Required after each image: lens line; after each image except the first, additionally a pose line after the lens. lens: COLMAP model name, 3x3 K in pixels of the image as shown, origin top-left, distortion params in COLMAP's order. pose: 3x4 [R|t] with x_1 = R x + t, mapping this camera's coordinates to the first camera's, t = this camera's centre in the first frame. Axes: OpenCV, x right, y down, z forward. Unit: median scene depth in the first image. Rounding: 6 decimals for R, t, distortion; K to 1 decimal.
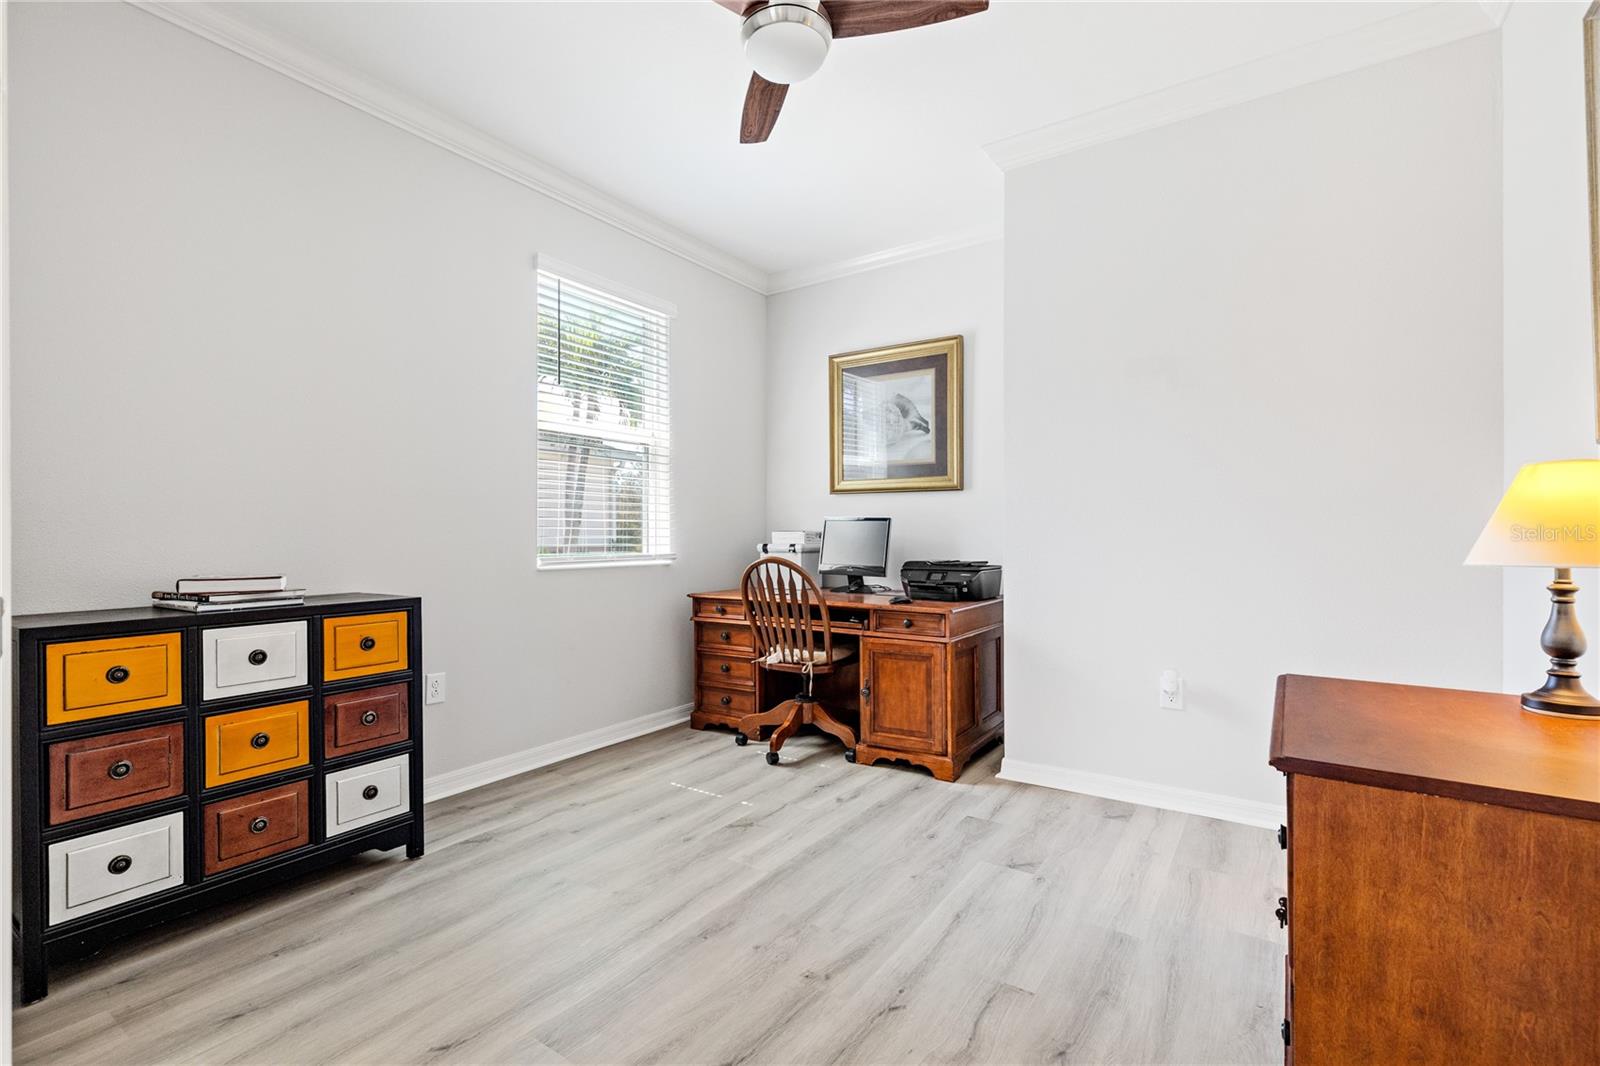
lens RADIAL K [[720.1, 0, 793.5], [0, 720.1, 533.8], [0, 0, 1]] dist [0.005535, -0.002267]
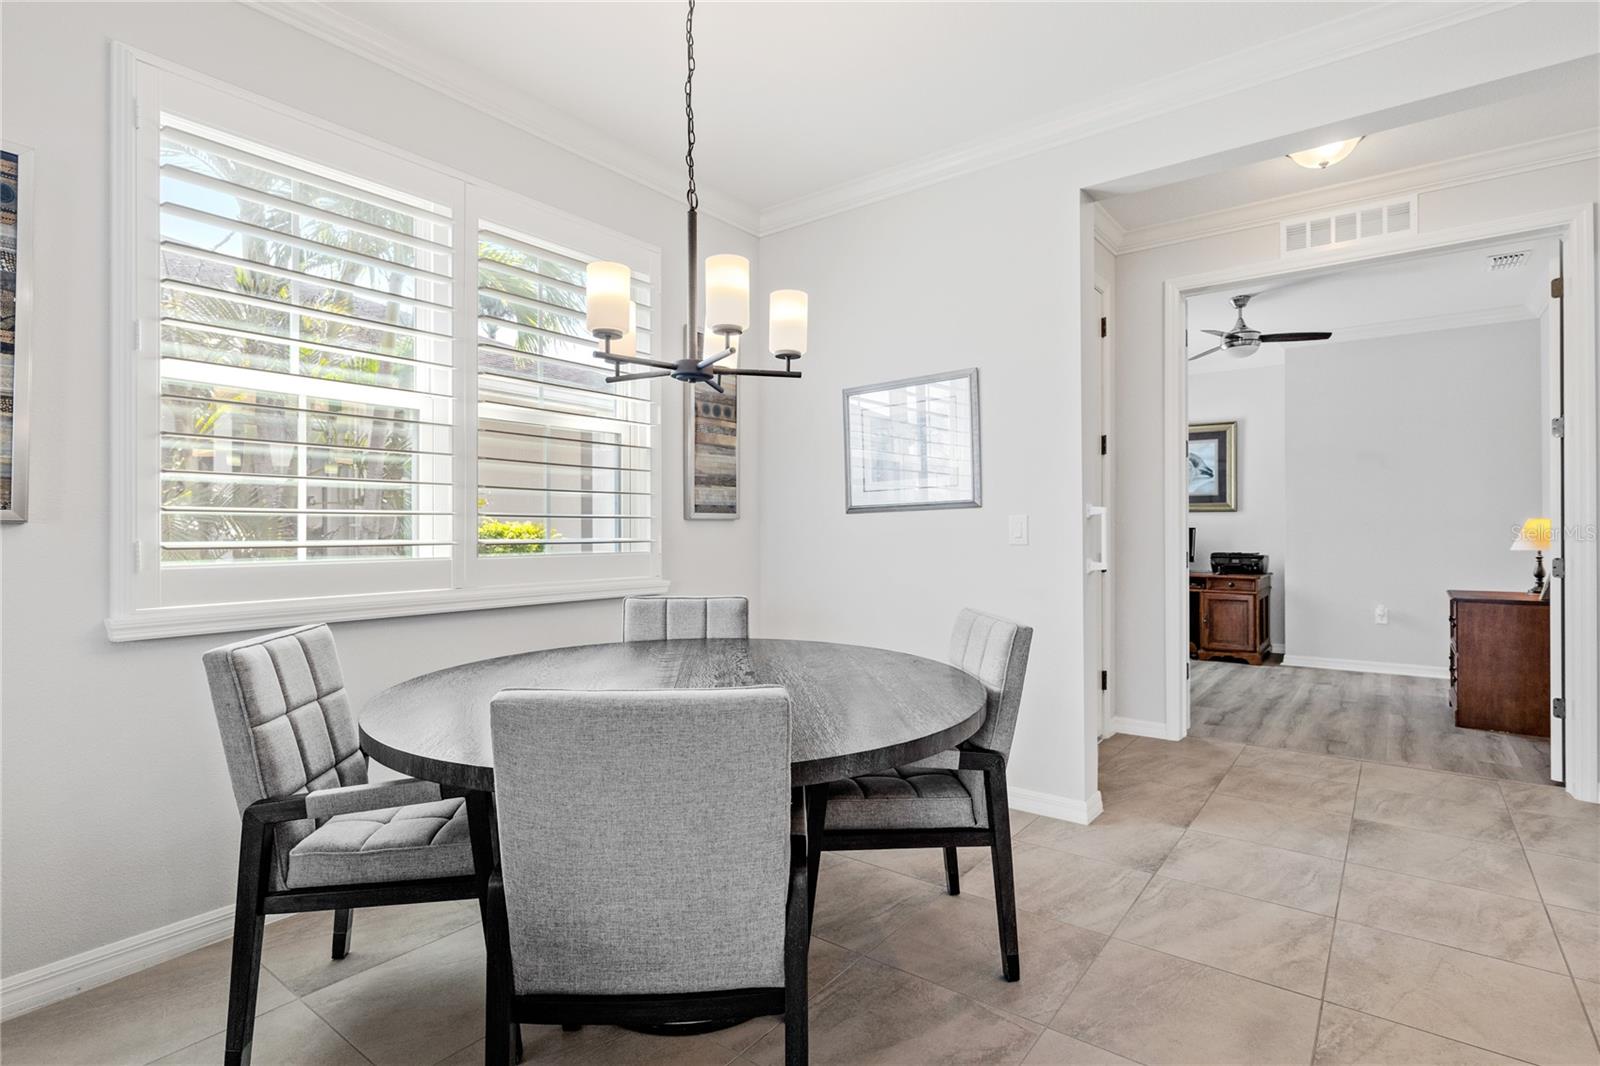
lens RADIAL K [[784.7, 0, 801.8], [0, 784.7, 532.2], [0, 0, 1]] dist [-0.001750, 0.000964]
pose [[0.998712, 0.002893, -0.050658, -0.824045], [-0.002836, 0.999995, 0.001196, -0.013125], [0.050661, -0.001051, 0.998715, -1.067003]]
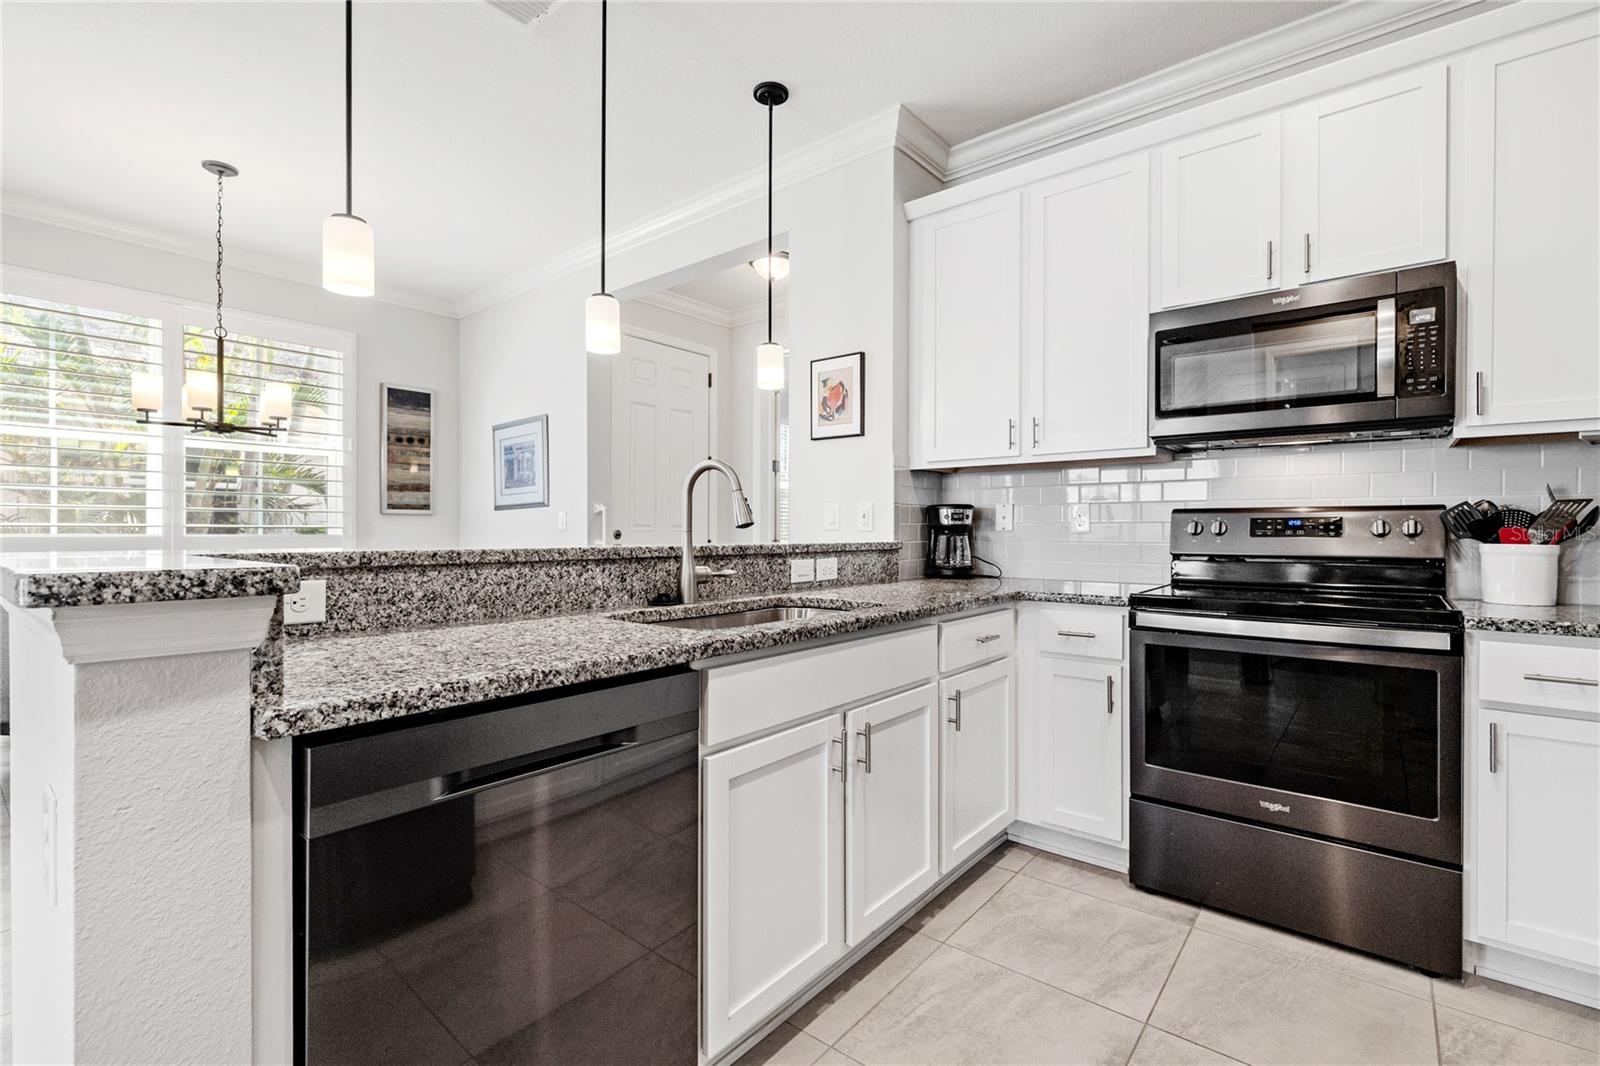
lens RADIAL K [[720.1, 0, 800.3], [0, 720.1, 533.0], [0, 0, 1]] dist [0.005535, -0.002267]
pose [[0.996113, 0.009016, -0.087624, -0.079177], [-0.008945, 0.999959, 0.001196, 0.000589], [0.087631, -0.000407, 0.996153, -1.381022]]
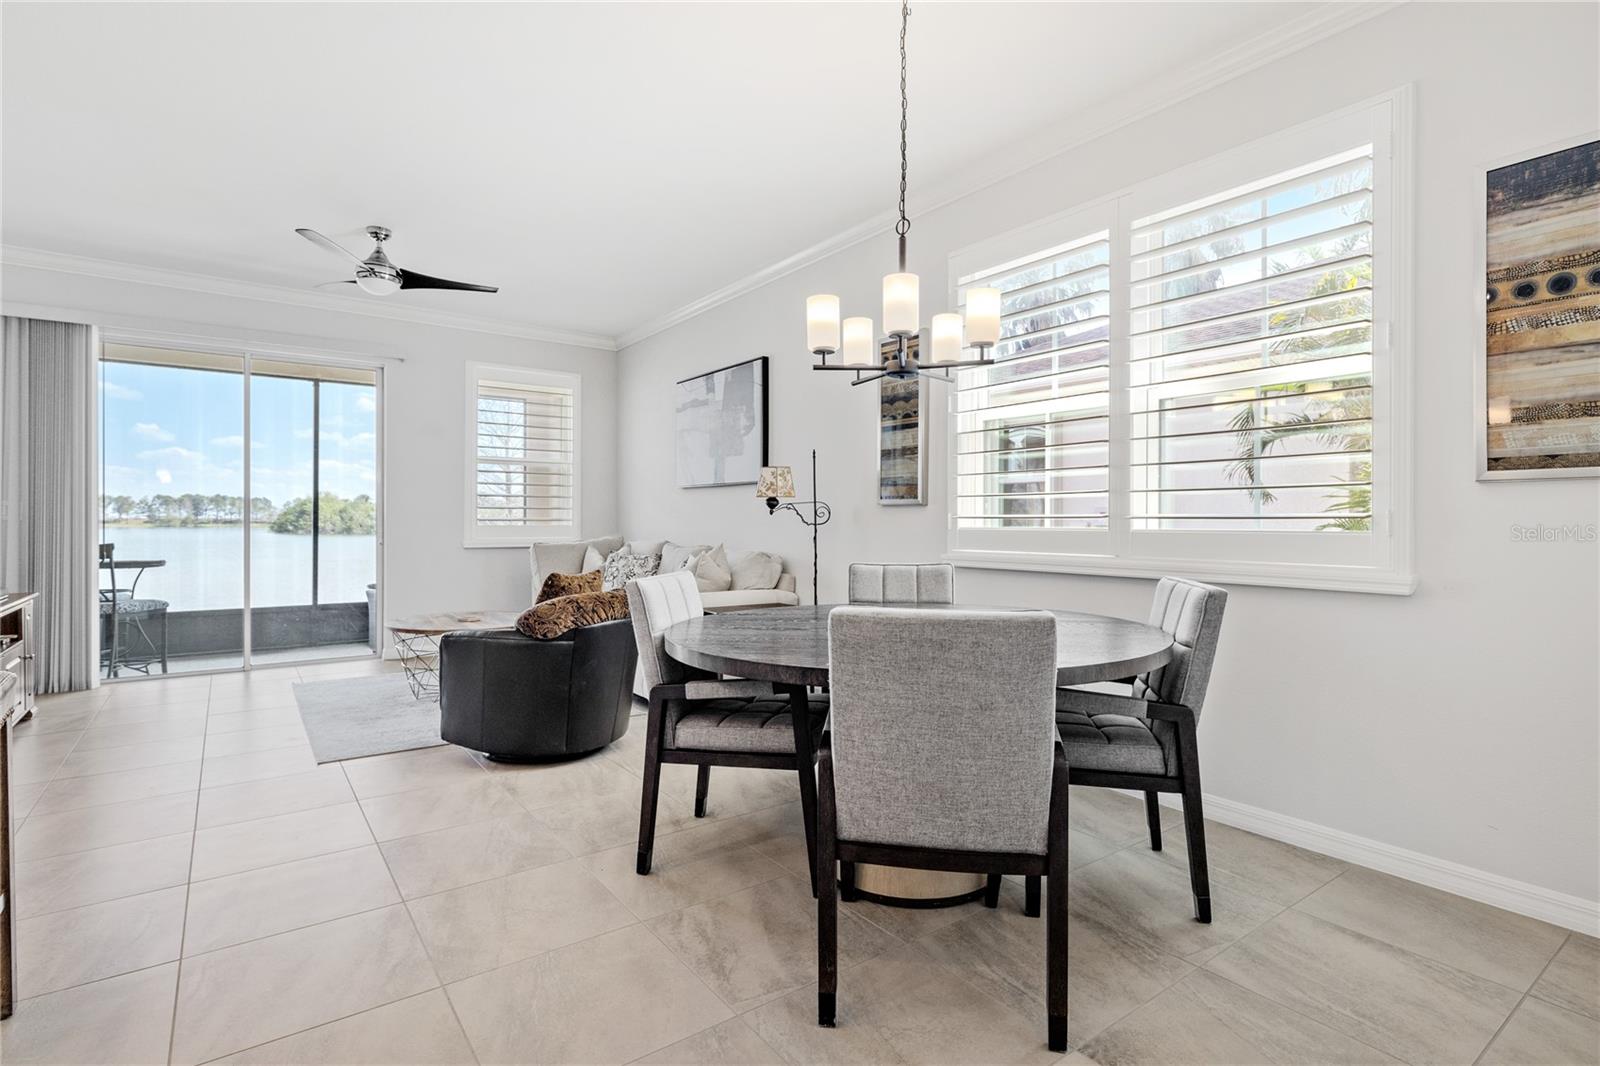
lens RADIAL K [[784.7, 0, 808.2], [0, 784.7, 525.3], [0, 0, 1]] dist [-0.001750, 0.000964]
pose [[-0.326125, 0.011864, -0.945252, -0.241023], [-0.000125, 0.999921, 0.012593, -0.001388], [0.945327, 0.004225, -0.326098, -0.342493]]
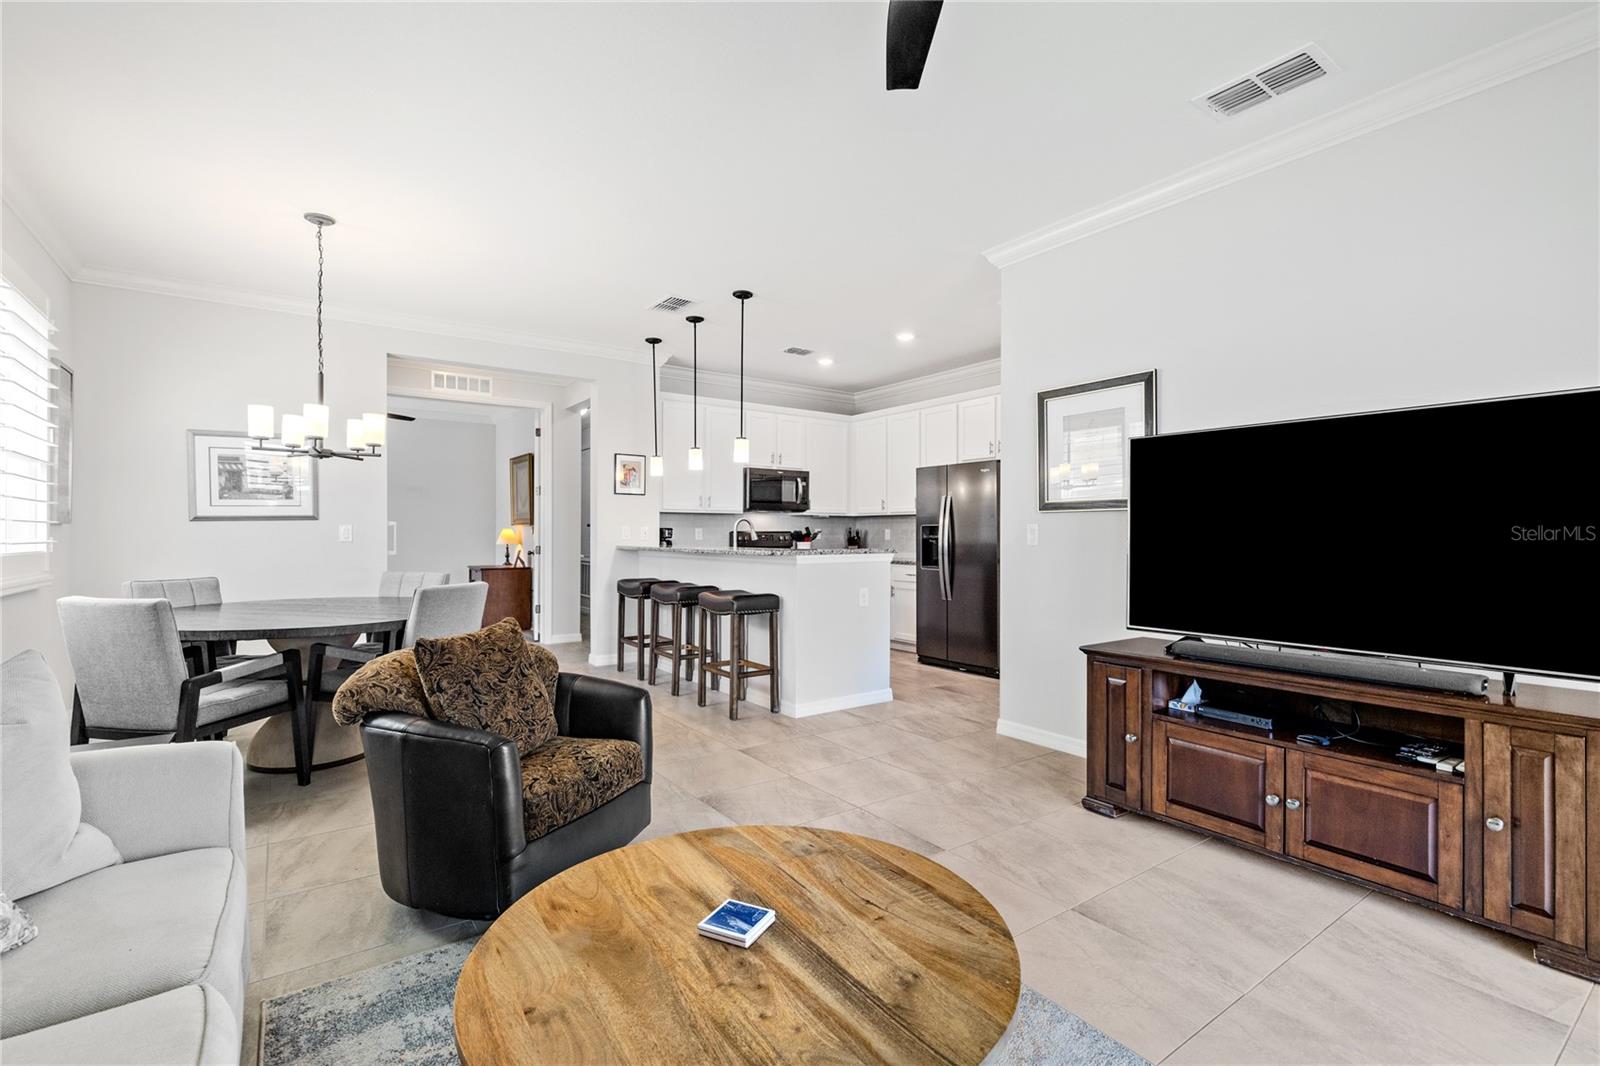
lens RADIAL K [[720.1, 0, 796.2], [0, 720.1, 532.5], [0, 0, 1]] dist [0.005535, -0.002267]
pose [[0.351767, 0.007337, 0.936059, -1.680492], [-0.002393, 0.999973, -0.006938, -0.008794], [-0.936085, 0.000200, 0.351775, -1.521332]]
